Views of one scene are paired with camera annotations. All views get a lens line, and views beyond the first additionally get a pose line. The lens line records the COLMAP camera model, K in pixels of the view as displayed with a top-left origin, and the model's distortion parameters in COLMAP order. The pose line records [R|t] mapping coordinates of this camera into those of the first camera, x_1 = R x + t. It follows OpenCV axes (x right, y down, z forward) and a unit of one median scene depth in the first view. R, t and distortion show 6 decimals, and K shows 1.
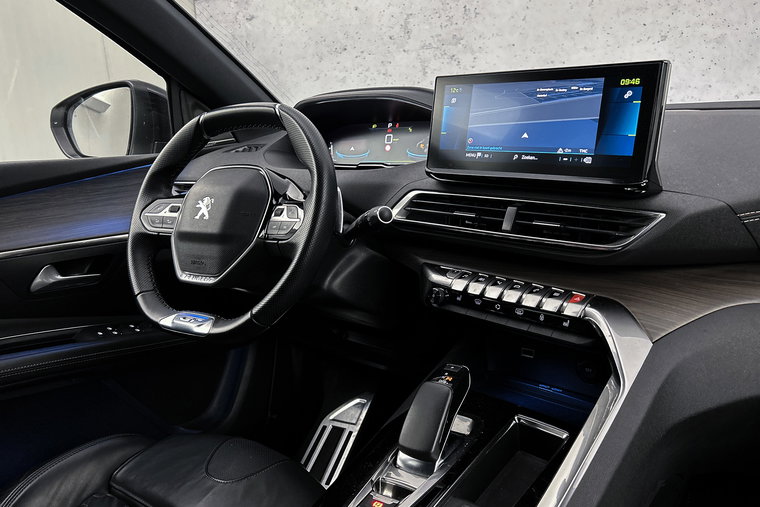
lens RADIAL K [[572.1, 0, 377.5], [0, 572.1, 251.2], [0, 0, 1]] dist [0.052379, -0.060084]
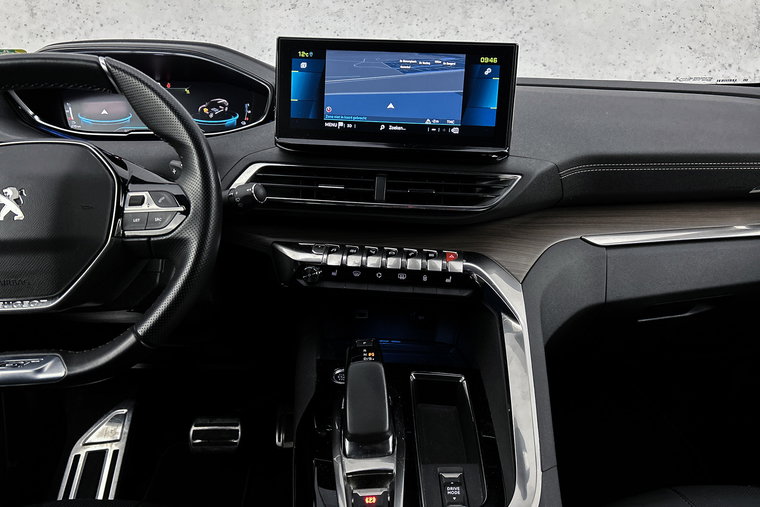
lens RADIAL K [[572.1, 0, 378.7], [0, 572.1, 249.1], [0, 0, 1]] dist [0.052379, -0.060084]
pose [[0.800099, -0.134435, 0.584610, -0.336745], [0.096383, 0.990713, 0.095910, -0.041831], [-0.592074, -0.020391, 0.805625, 0.159181]]
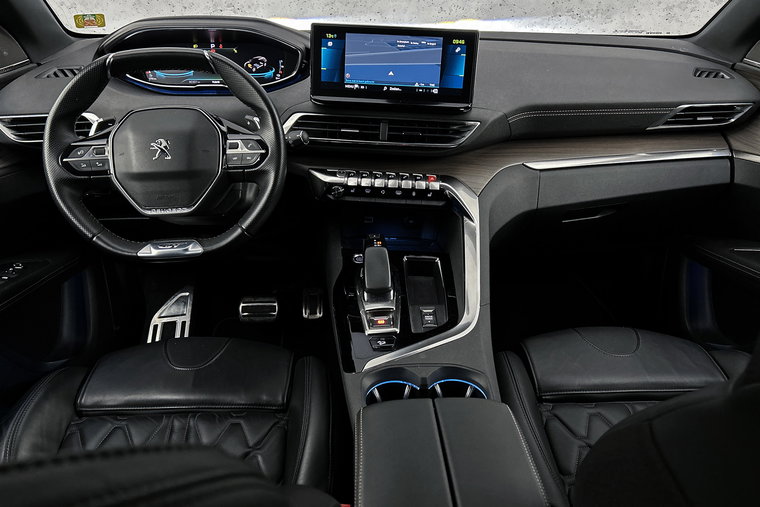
lens RADIAL K [[572.1, 0, 378.3], [0, 572.1, 256.9], [0, 0, 1]] dist [0.052379, -0.060084]
pose [[0.791165, -0.234607, 0.564817, -0.614515], [0.098829, 0.960405, 0.260488, -0.117300], [-0.603566, -0.150269, 0.783025, -0.179274]]
